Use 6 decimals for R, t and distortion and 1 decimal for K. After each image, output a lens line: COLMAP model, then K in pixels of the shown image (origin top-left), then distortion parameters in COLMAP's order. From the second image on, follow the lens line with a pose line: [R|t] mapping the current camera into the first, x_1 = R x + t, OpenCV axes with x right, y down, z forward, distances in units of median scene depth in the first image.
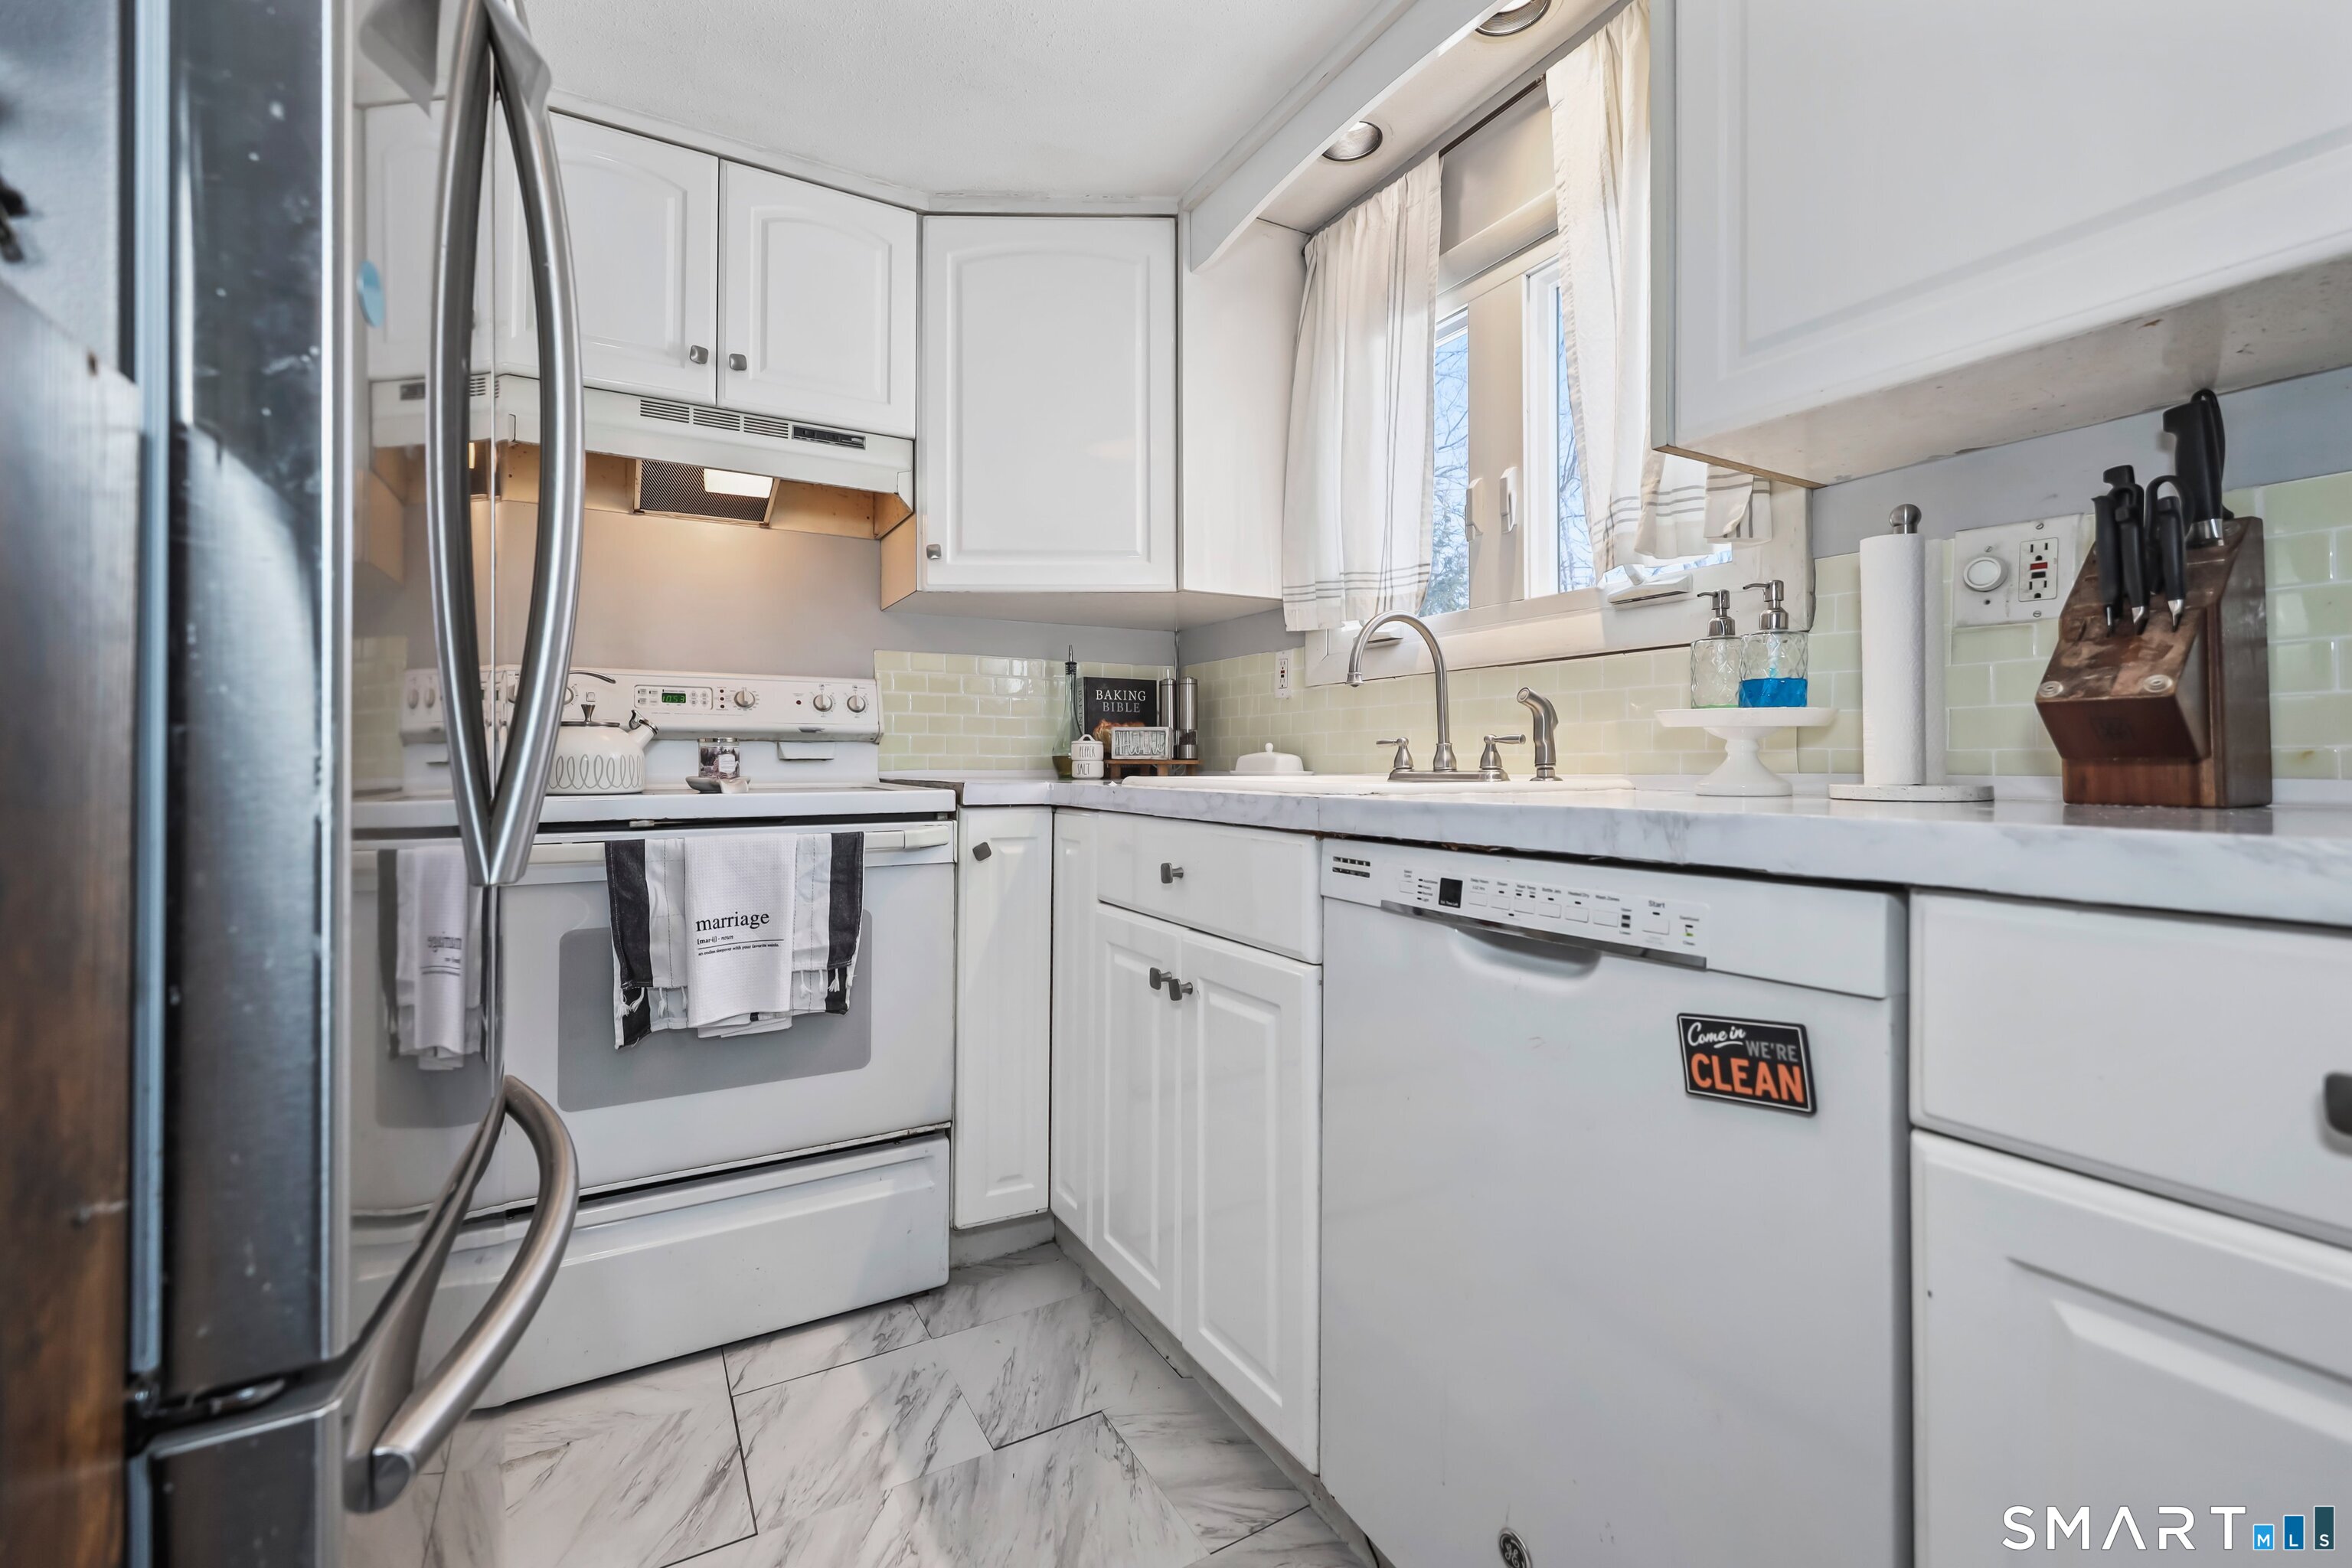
lens RADIAL K [[996.6, 0, 1167.8], [0, 996.6, 742.9], [0, 0, 1]] dist [0.003131, -0.001110]
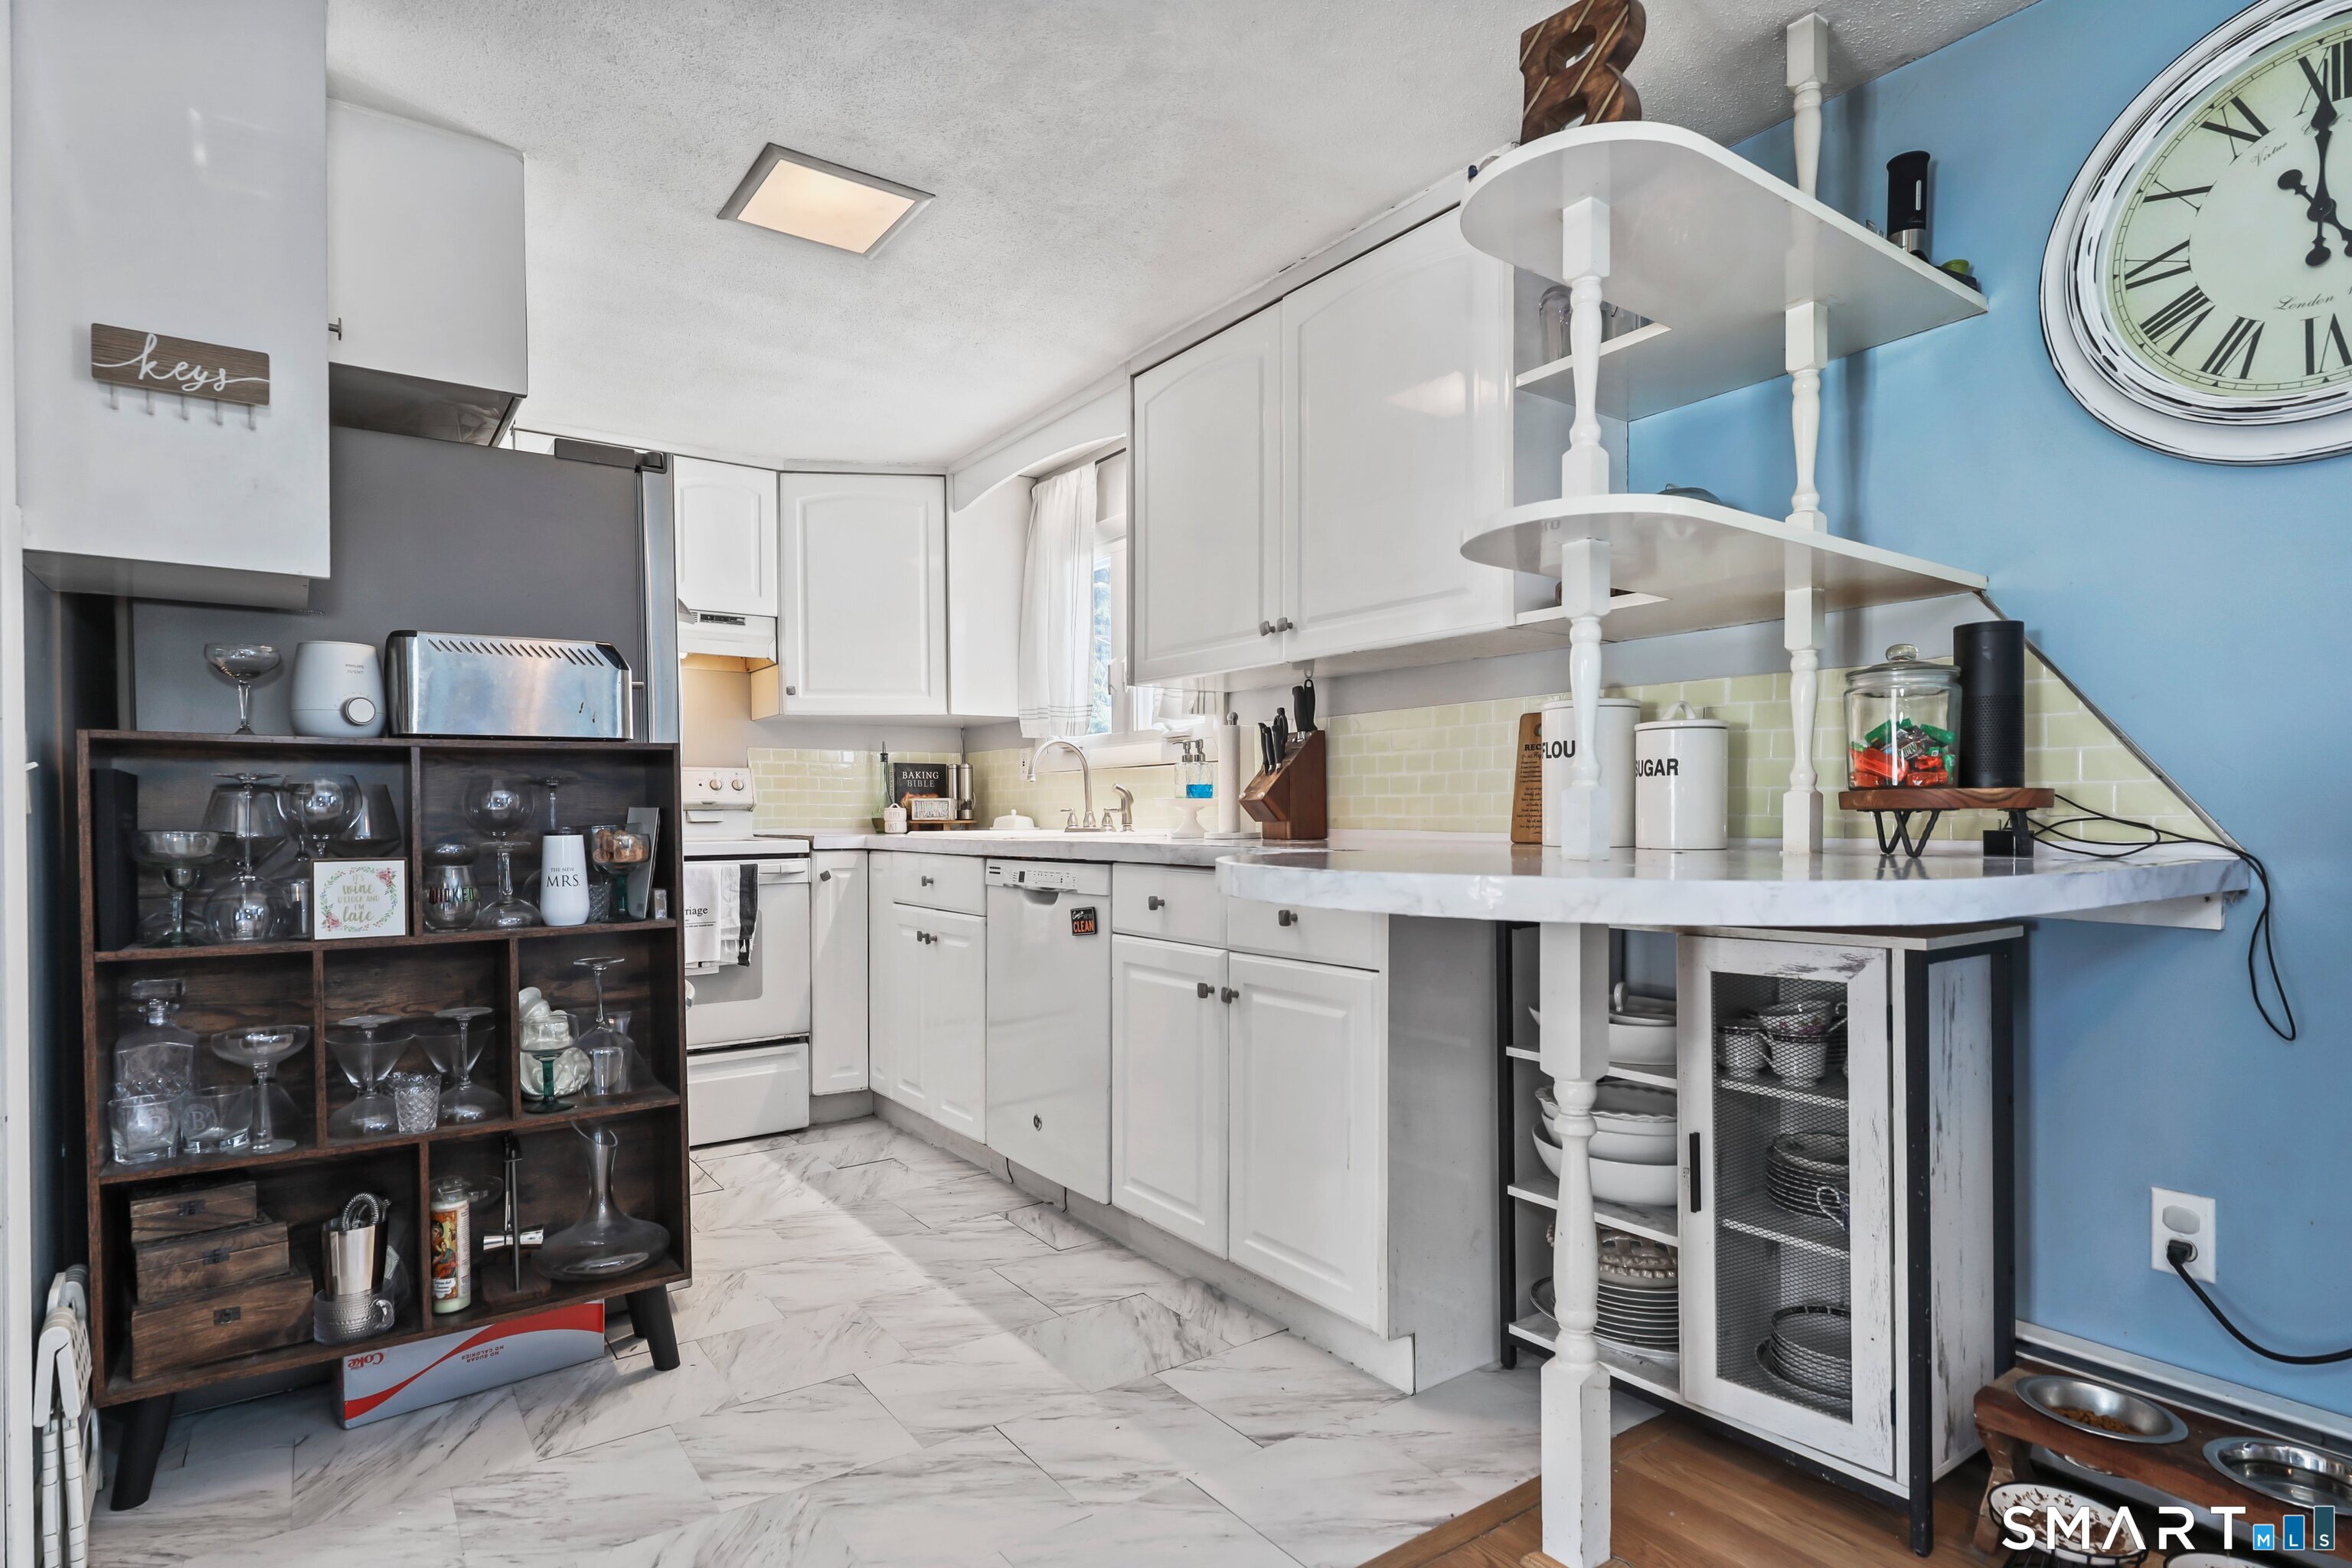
lens RADIAL K [[1208.9, 0, 1162.4], [0, 1208.9, 833.2], [0, 0, 1]] dist [0.001122, 0.000003]
pose [[0.995085, -0.008051, 0.098701, 0.185026], [0.004590, 0.999368, 0.035249, -0.035216], [-0.098922, -0.034623, 0.994493, -1.120385]]
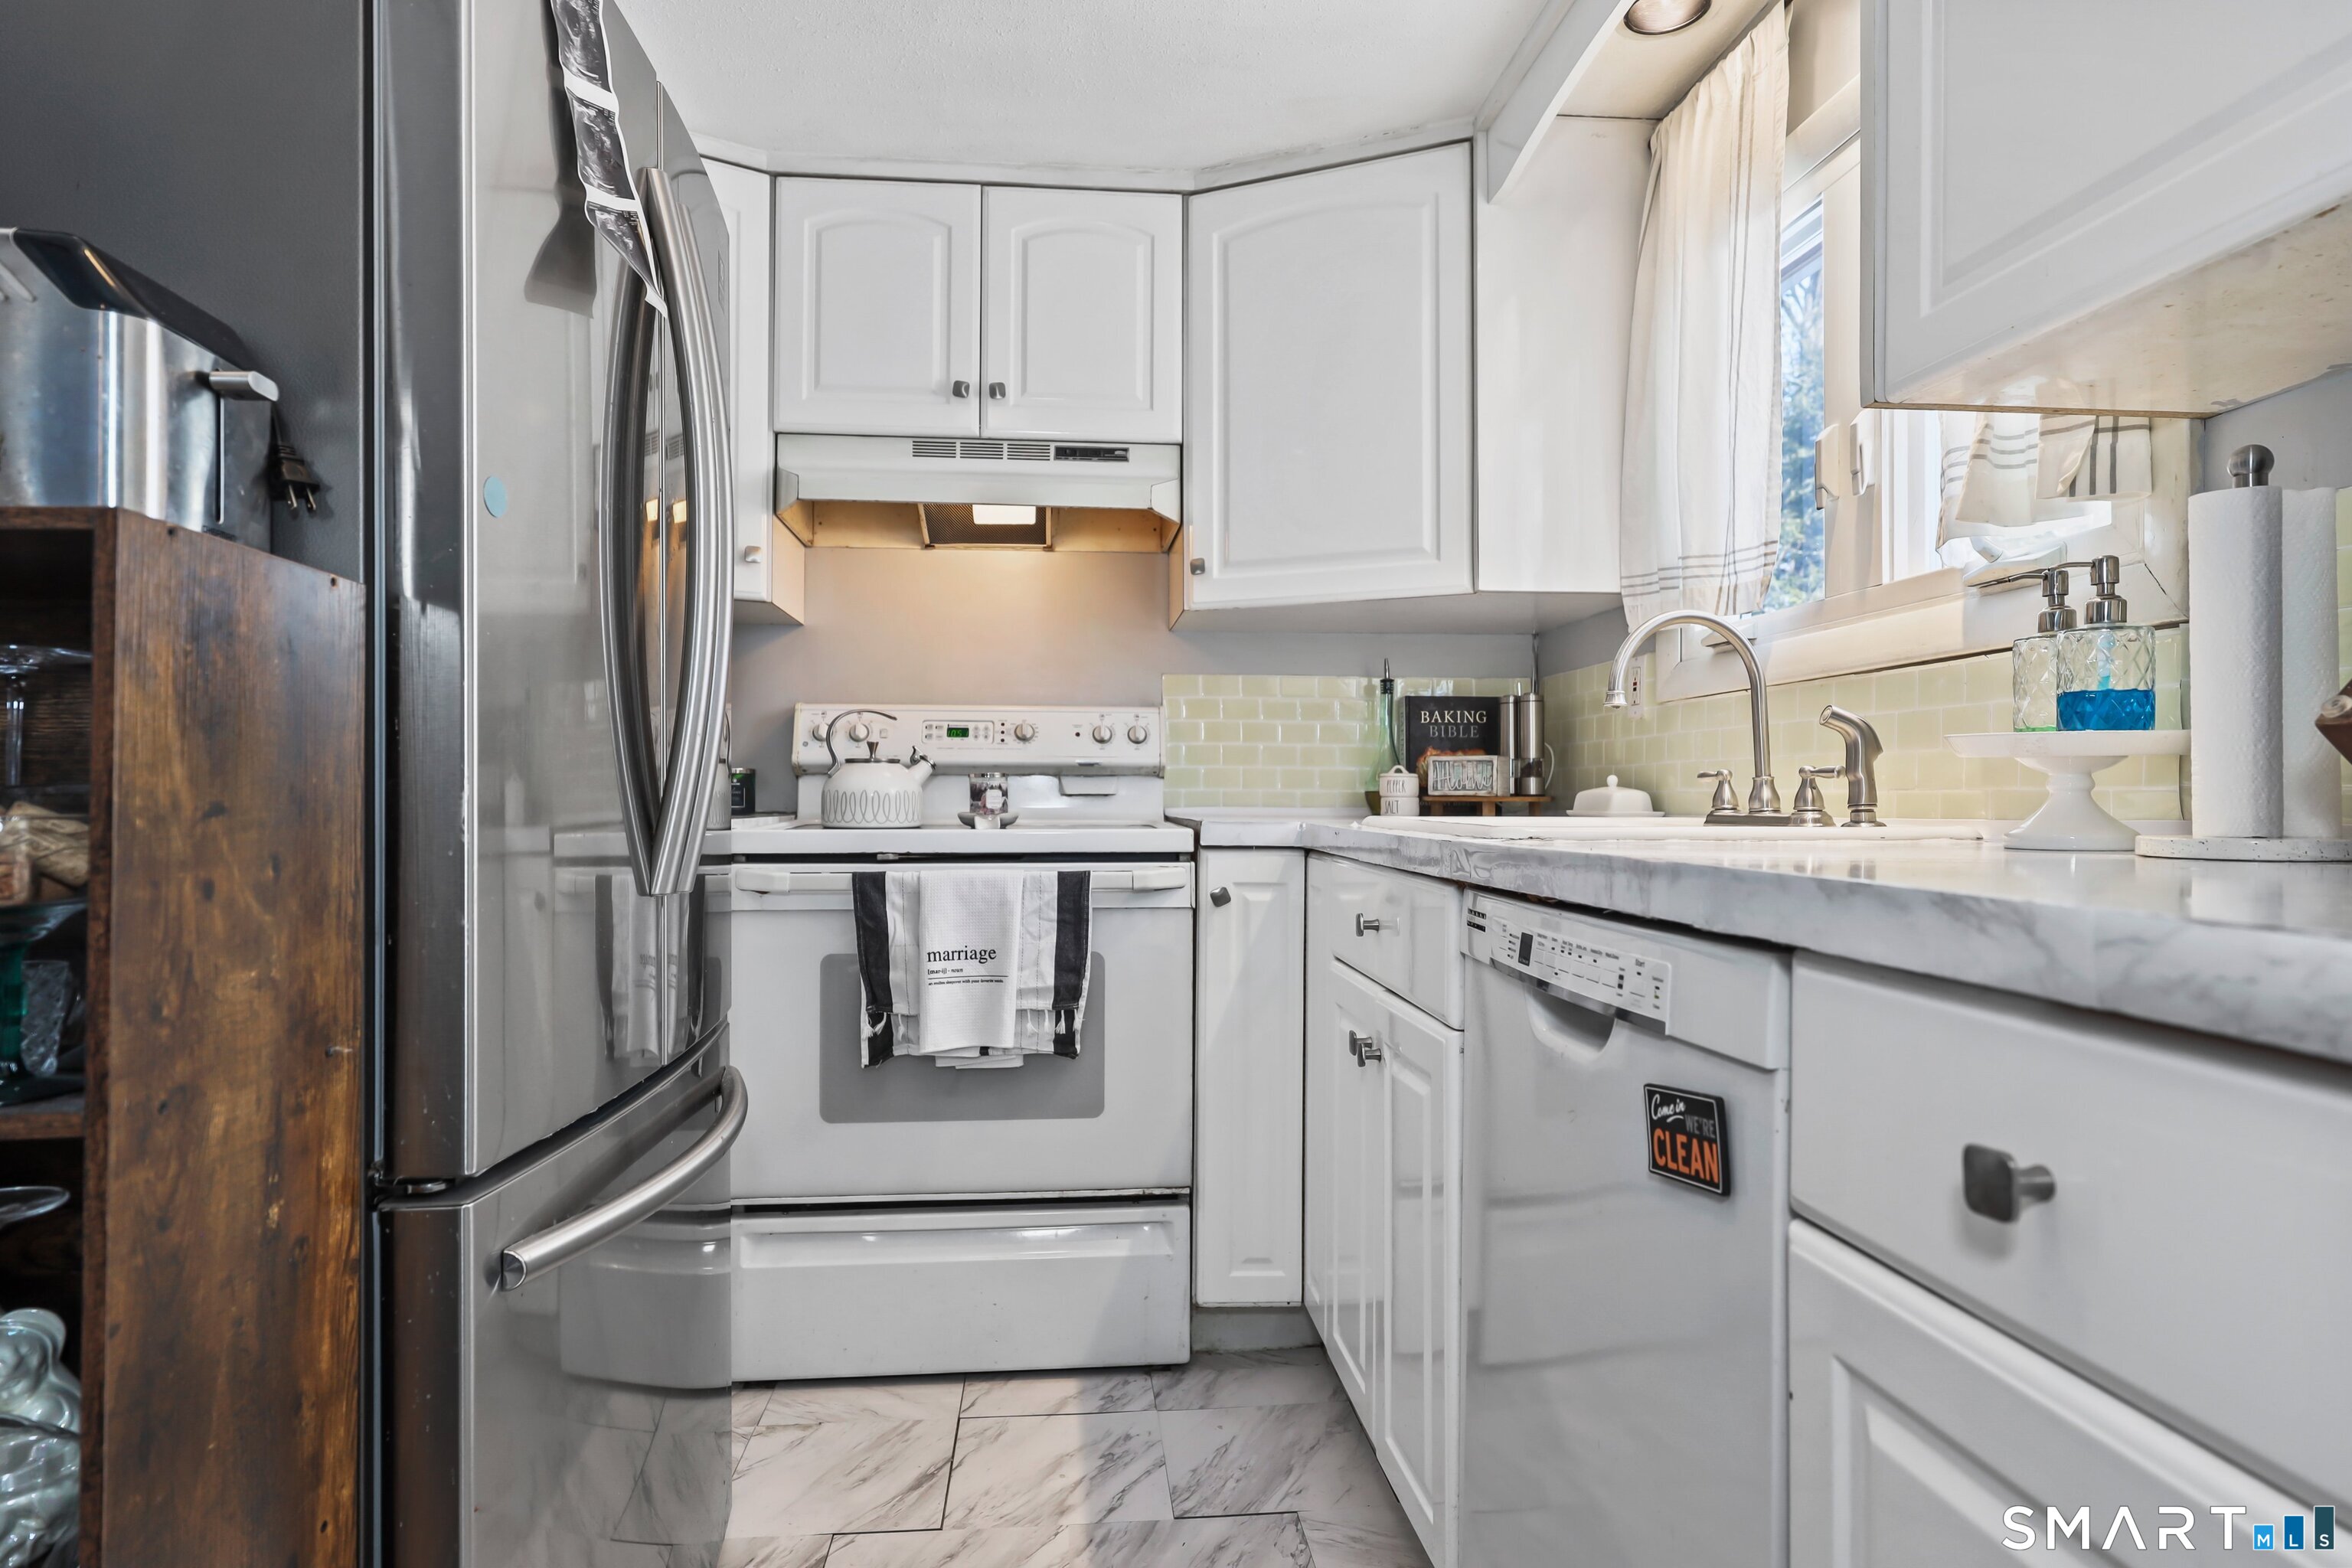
lens RADIAL K [[1303.2, 0, 1163.8], [0, 1303.2, 776.3], [0, 0, 1]] dist [0.002655, -0.003718]
pose [[0.910739, -0.003066, -0.412972, 0.259166], [0.004721, 0.999984, 0.002988, -0.005252], [0.412956, -0.004671, 0.910739, -0.107872]]
